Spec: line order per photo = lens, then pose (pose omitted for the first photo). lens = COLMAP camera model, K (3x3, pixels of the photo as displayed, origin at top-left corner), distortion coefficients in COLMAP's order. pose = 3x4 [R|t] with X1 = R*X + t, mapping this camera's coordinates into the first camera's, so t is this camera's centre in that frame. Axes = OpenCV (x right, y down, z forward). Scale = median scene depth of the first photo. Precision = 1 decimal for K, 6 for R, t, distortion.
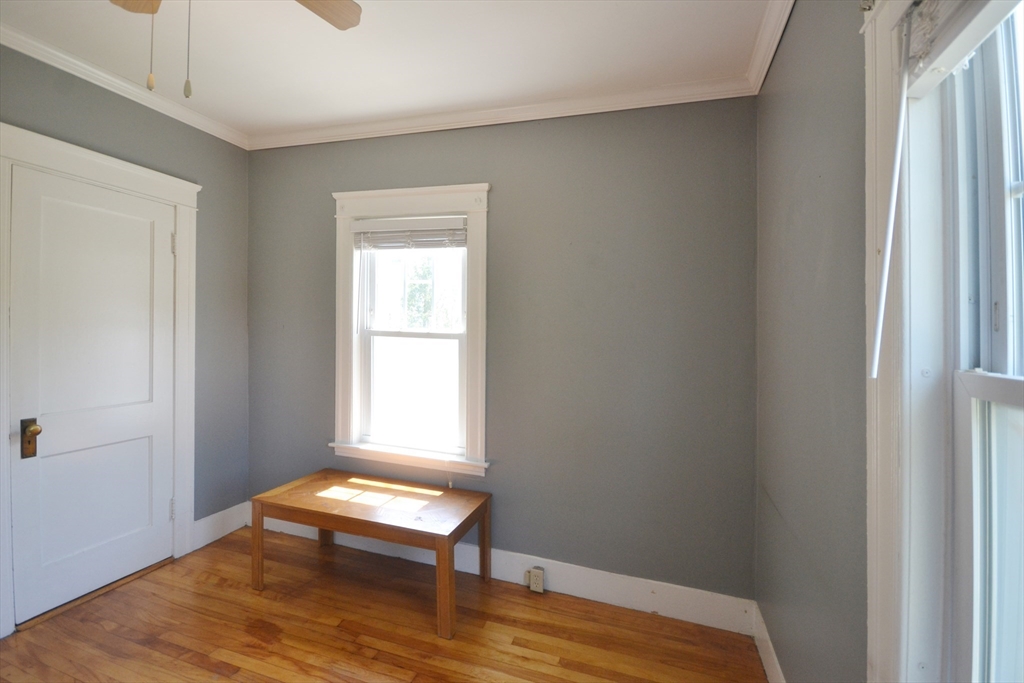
lens RADIAL K [[466.3, 0, 510.2], [0, 466.3, 331.1], [0, 0, 1]] dist [-0.003237, -0.001166]
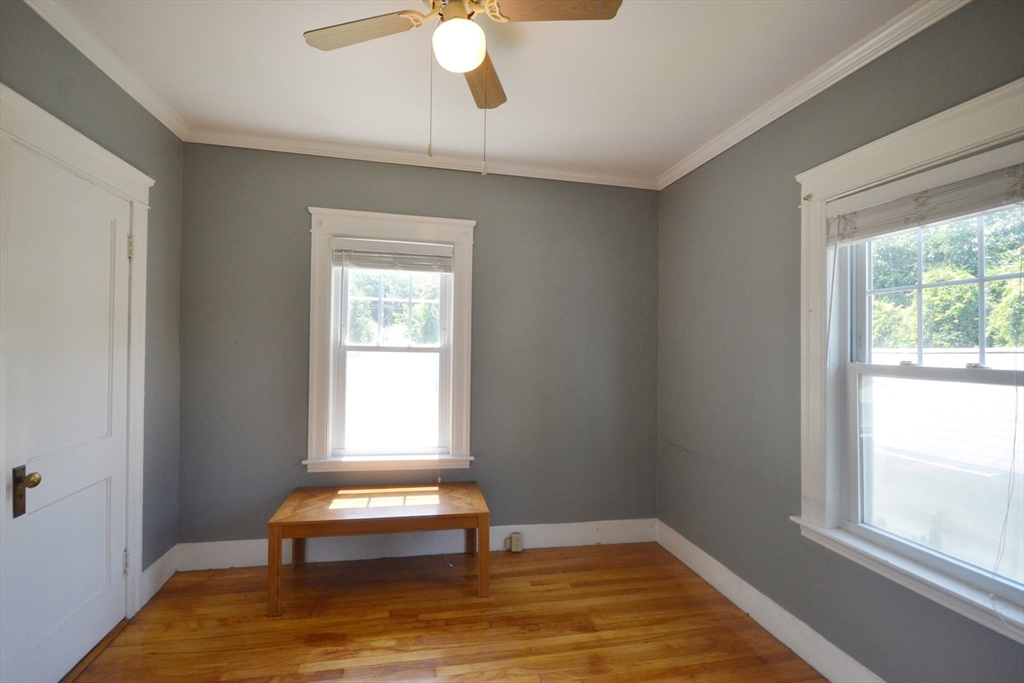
lens RADIAL K [[465.8, 0, 512.0], [0, 465.8, 341.5], [0, 0, 1]] dist [-0.011975, -0.000347]
pose [[0.863775, -0.010726, 0.503763, -0.560489], [0.006976, 0.999932, 0.009330, -0.019662], [-0.503829, -0.004545, 0.863791, -0.072949]]
